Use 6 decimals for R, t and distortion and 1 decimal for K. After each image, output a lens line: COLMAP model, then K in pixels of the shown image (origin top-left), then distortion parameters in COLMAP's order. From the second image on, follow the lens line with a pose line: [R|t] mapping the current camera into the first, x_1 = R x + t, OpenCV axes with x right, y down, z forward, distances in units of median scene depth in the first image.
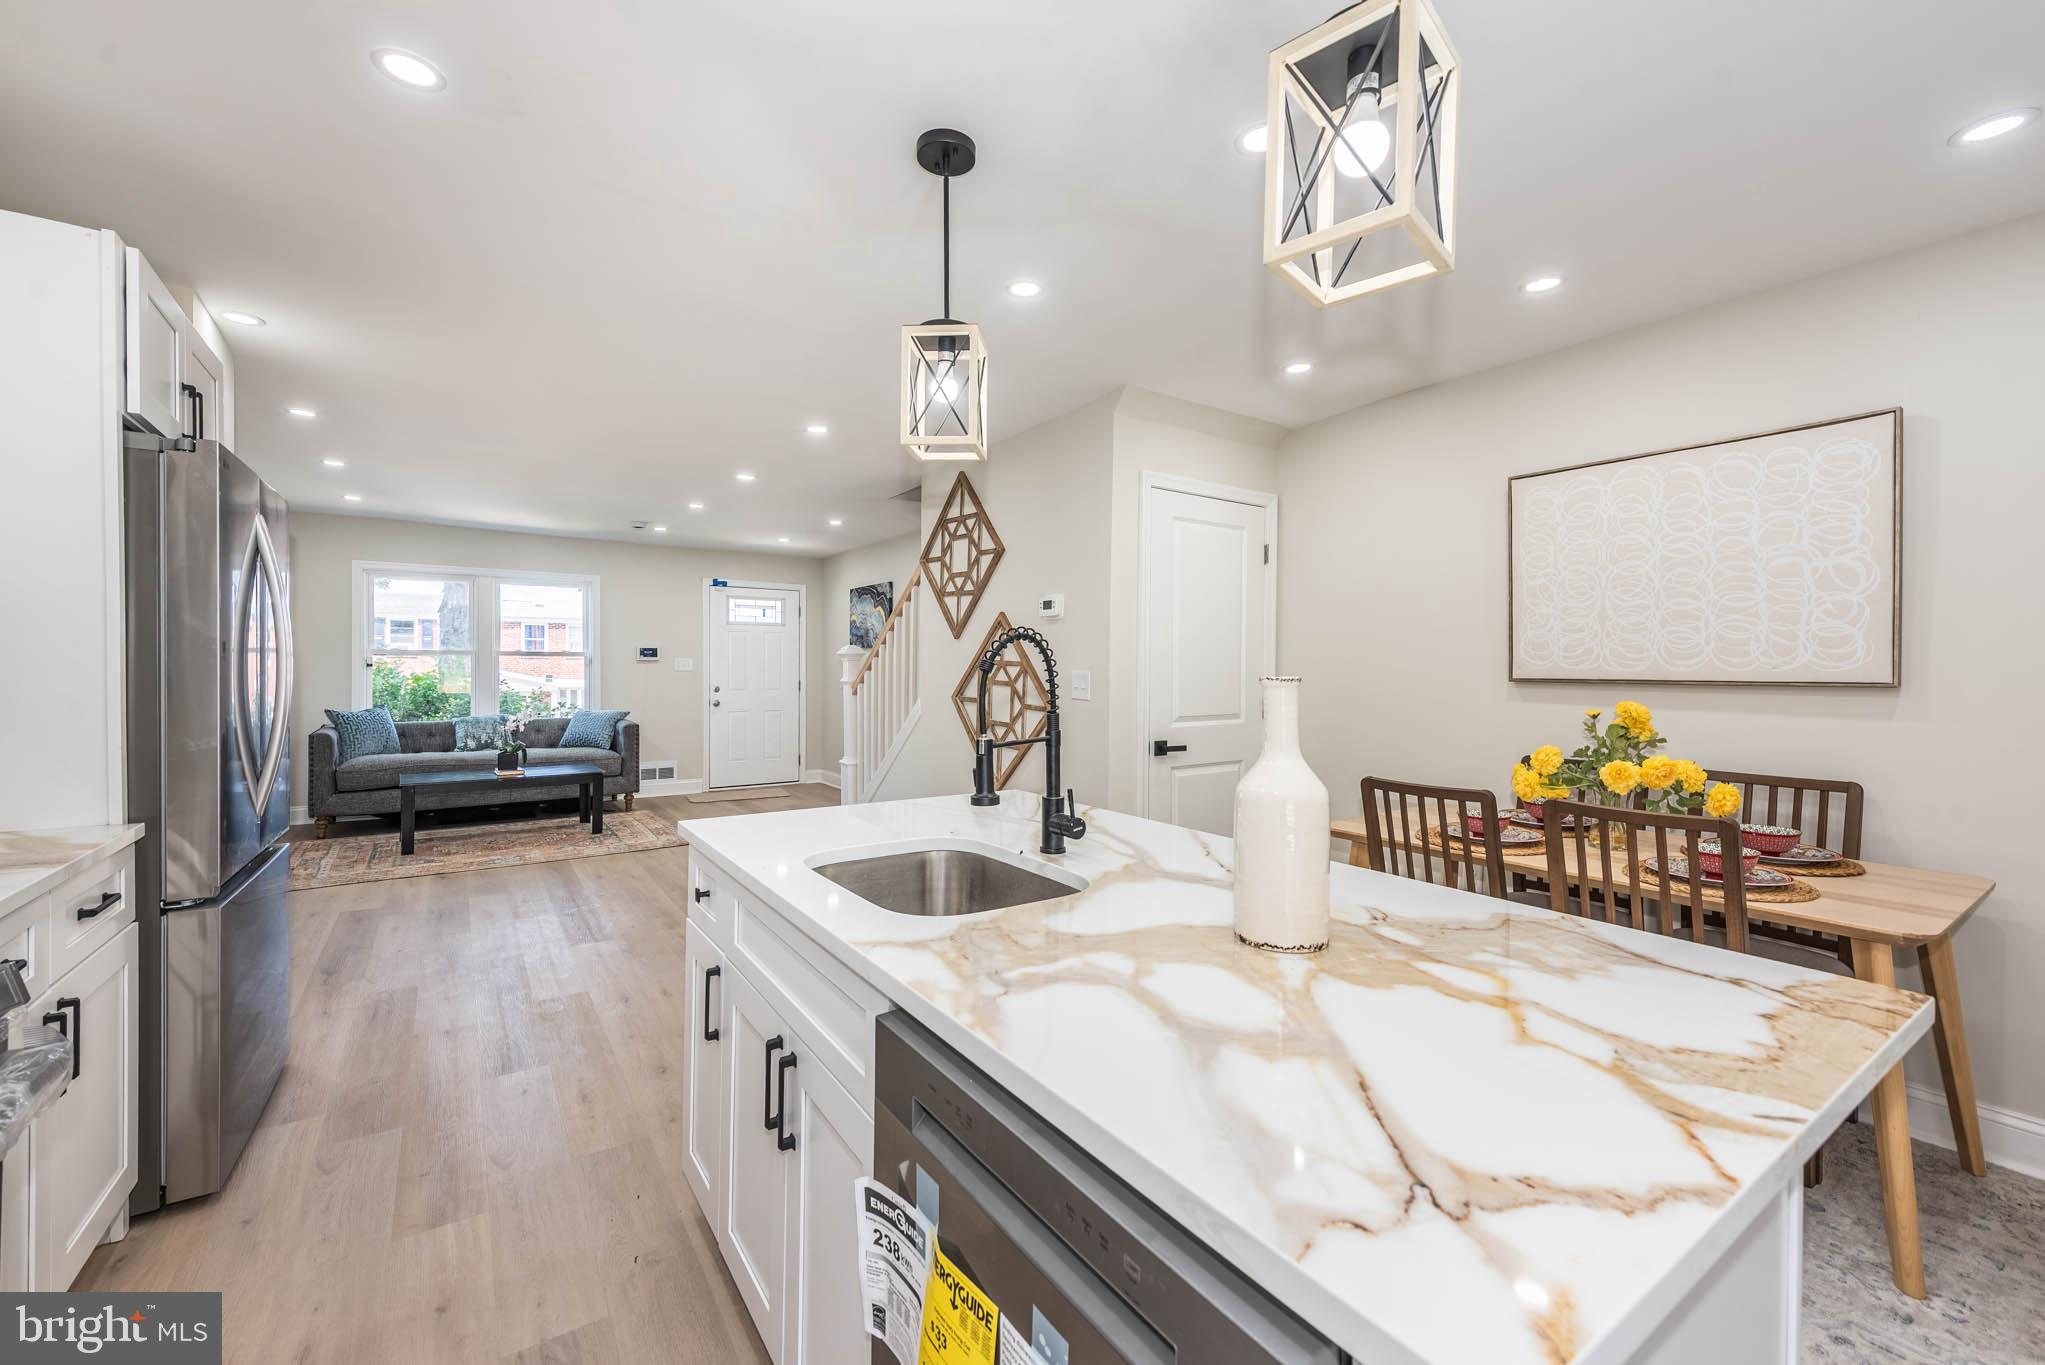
lens RADIAL K [[821.7, 0, 1022.6], [0, 821.7, 675.8], [0, 0, 1]] dist [0.010716, -0.002846]
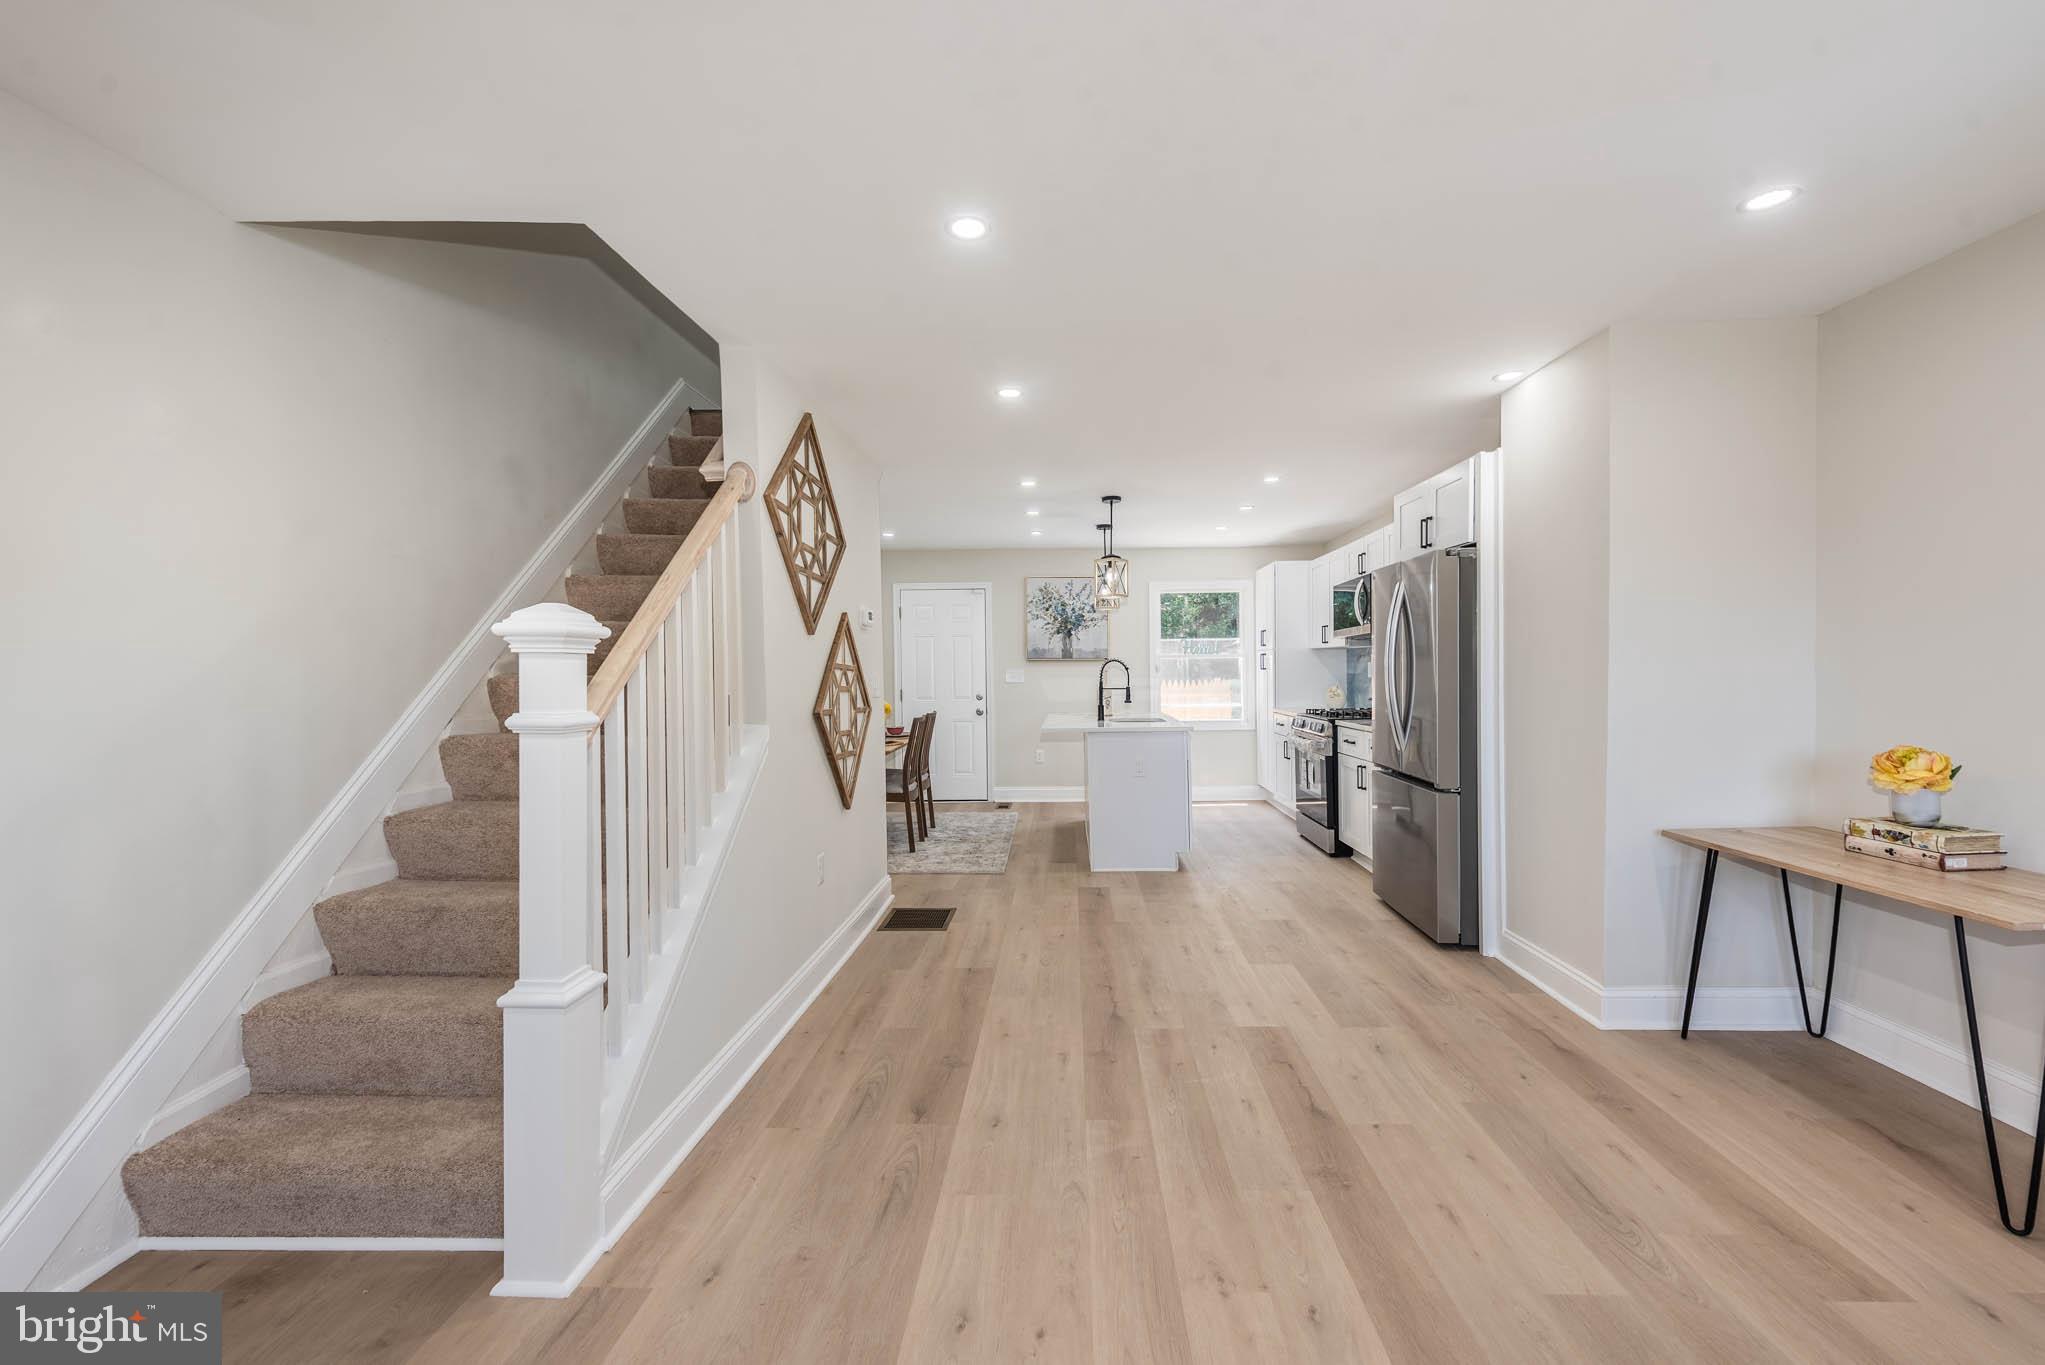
lens RADIAL K [[821.7, 0, 1034.5], [0, 821.7, 681.4], [0, 0, 1]] dist [0.010716, -0.002846]
pose [[-0.797789, -0.003223, 0.602928, -0.655685], [0.014568, 0.999591, 0.024619, -0.017183], [-0.602760, 0.028425, -0.797416, 1.396353]]
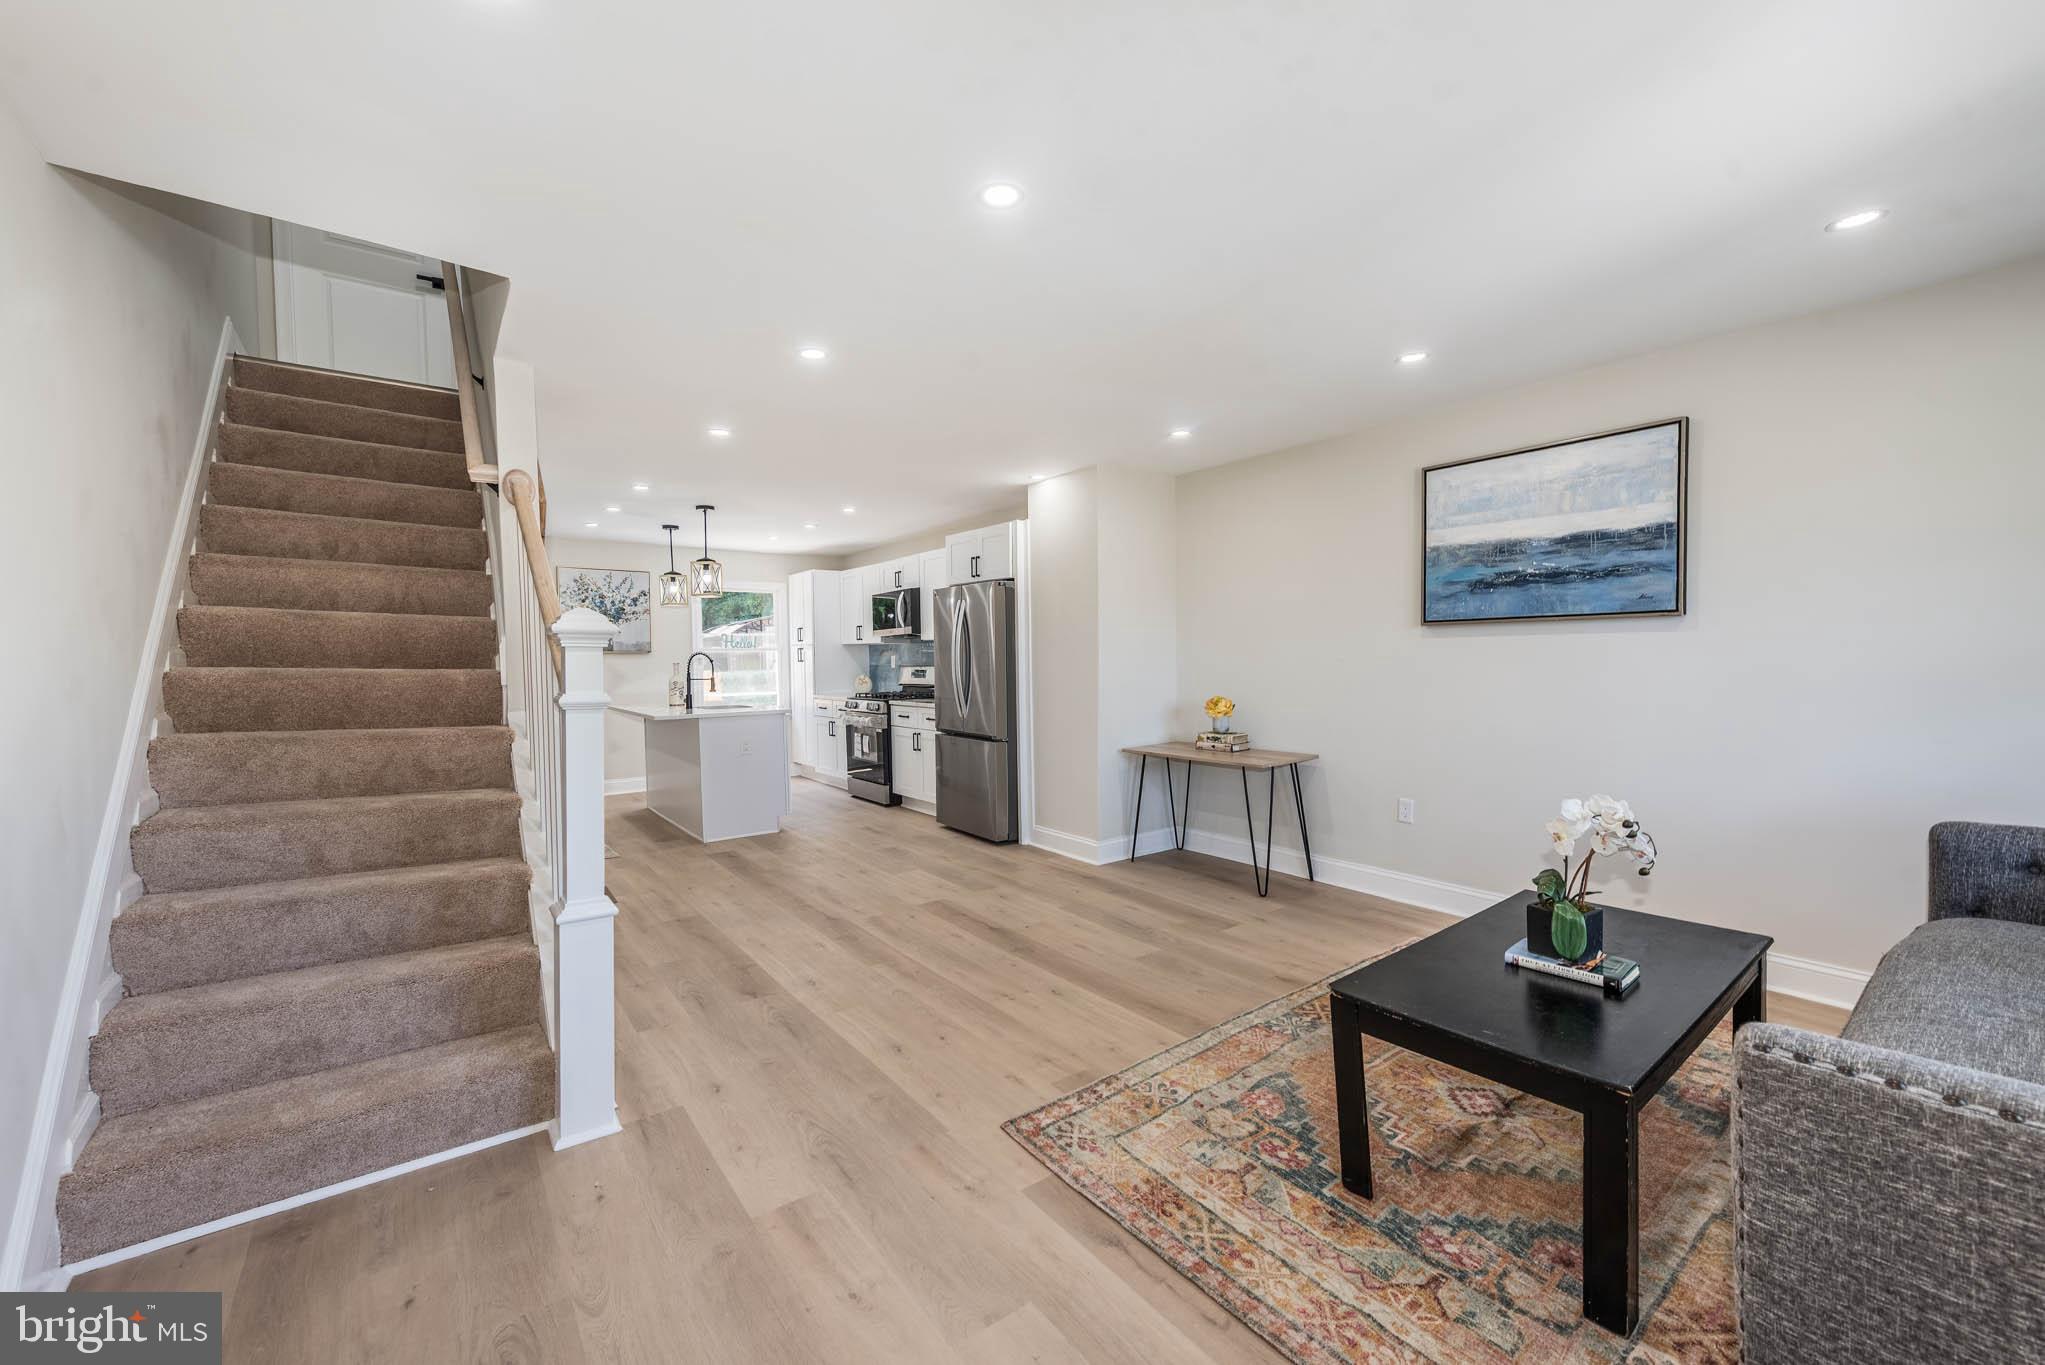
lens RADIAL K [[821.7, 0, 1026.7], [0, 821.7, 679.3], [0, 0, 1]] dist [0.010716, -0.002846]
pose [[-0.999456, 0.009184, -0.031665, -0.499223], [0.007991, 0.999260, 0.037612, -0.020756], [0.031987, 0.037338, -0.998791, 1.714742]]
